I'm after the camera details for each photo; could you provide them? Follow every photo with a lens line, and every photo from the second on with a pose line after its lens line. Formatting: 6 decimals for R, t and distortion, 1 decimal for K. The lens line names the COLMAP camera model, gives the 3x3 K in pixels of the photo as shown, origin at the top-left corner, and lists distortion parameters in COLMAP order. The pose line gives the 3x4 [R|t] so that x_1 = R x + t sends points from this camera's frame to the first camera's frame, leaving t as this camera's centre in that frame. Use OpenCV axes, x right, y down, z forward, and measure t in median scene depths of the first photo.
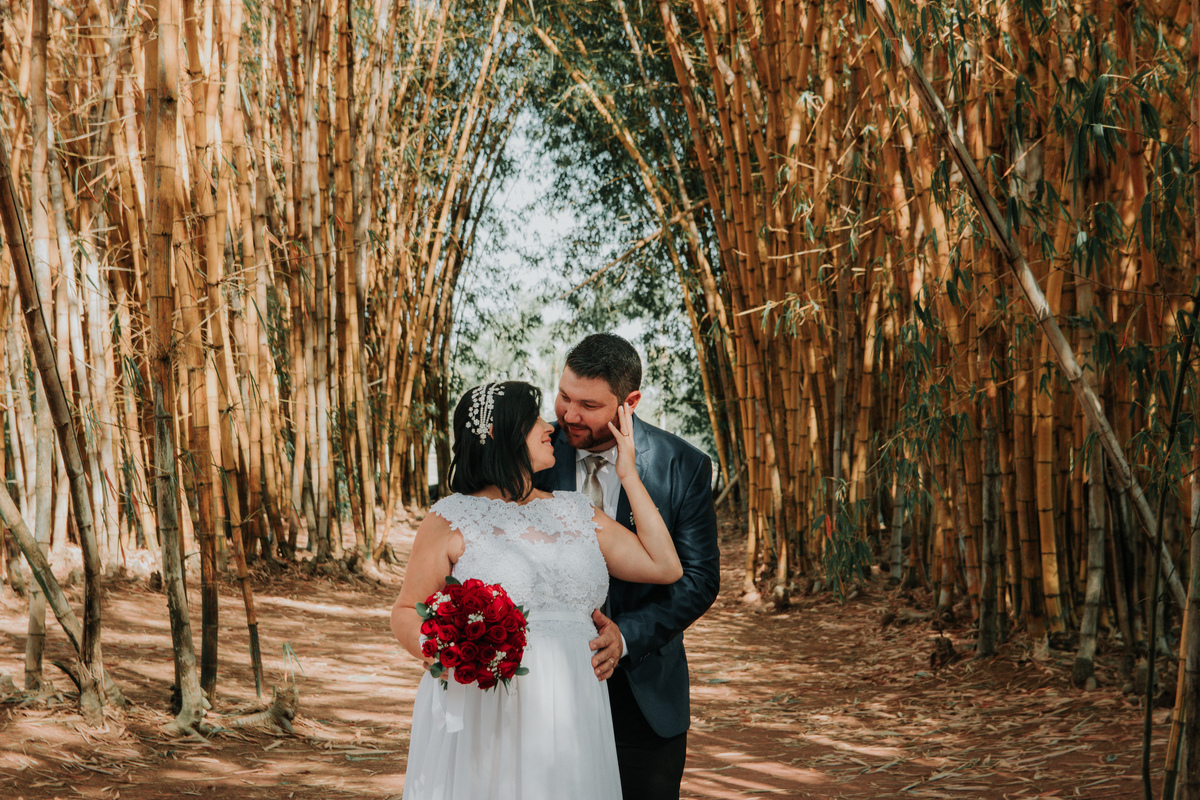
lens RADIAL K [[2614.0, 0, 604.4], [0, 2614.0, 425.0], [0, 0, 1]] dist [0.226920, 0.258275]
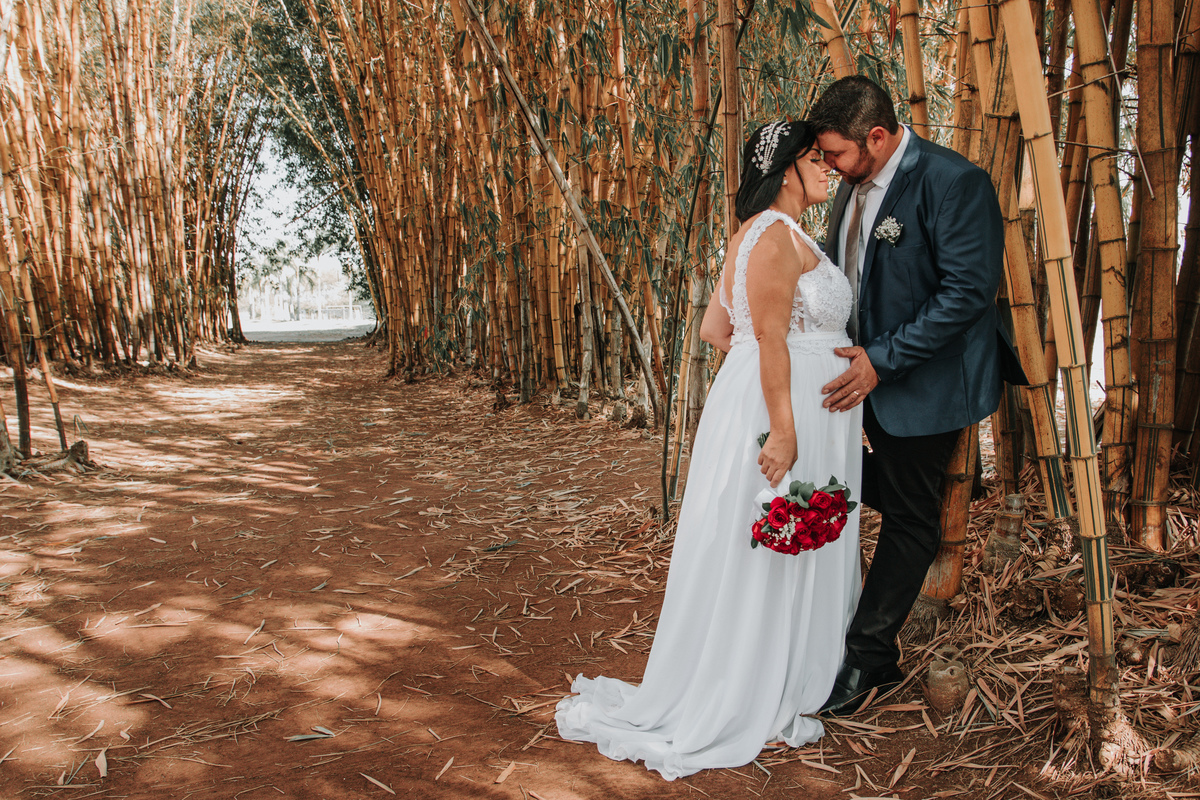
lens RADIAL K [[1077.8, 0, 600.0], [0, 1077.8, 400.0], [0, 0, 1]] dist [0.103923, -0.000301]
pose [[0.971138, -0.041113, 0.234947, 0.017991], [0.020821, 0.995885, 0.088205, 0.016887], [-0.237607, -0.080768, 0.967998, 0.213623]]
